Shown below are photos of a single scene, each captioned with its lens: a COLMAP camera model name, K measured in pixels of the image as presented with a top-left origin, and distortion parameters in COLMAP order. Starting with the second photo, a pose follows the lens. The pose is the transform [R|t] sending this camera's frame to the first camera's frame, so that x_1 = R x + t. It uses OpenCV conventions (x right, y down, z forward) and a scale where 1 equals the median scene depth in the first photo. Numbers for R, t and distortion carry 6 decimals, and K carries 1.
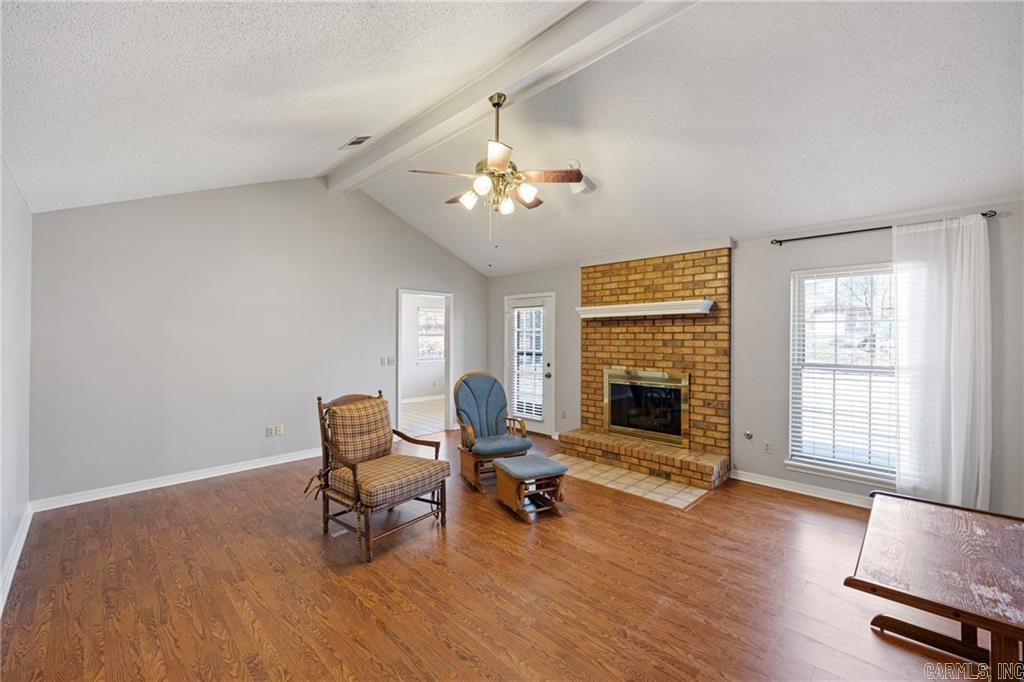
lens RADIAL K [[410.9, 0, 512.0], [0, 410.9, 341.0], [0, 0, 1]] dist [0.000305, -0.000008]
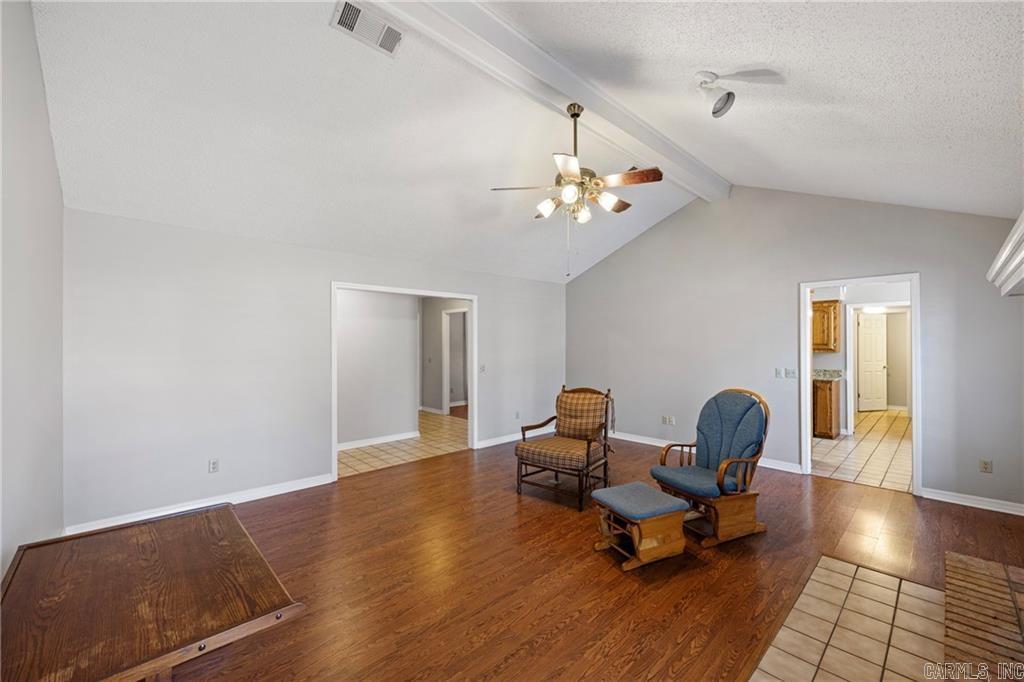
lens RADIAL K [[410.9, 0, 512.0], [0, 410.9, 341.0], [0, 0, 1]] dist [0.000305, -0.000008]
pose [[-0.039887, -0.019514, -0.999014, 0.945516], [-0.005559, 0.999798, -0.019308, 0.011837], [0.999189, 0.004783, -0.039987, 0.858321]]
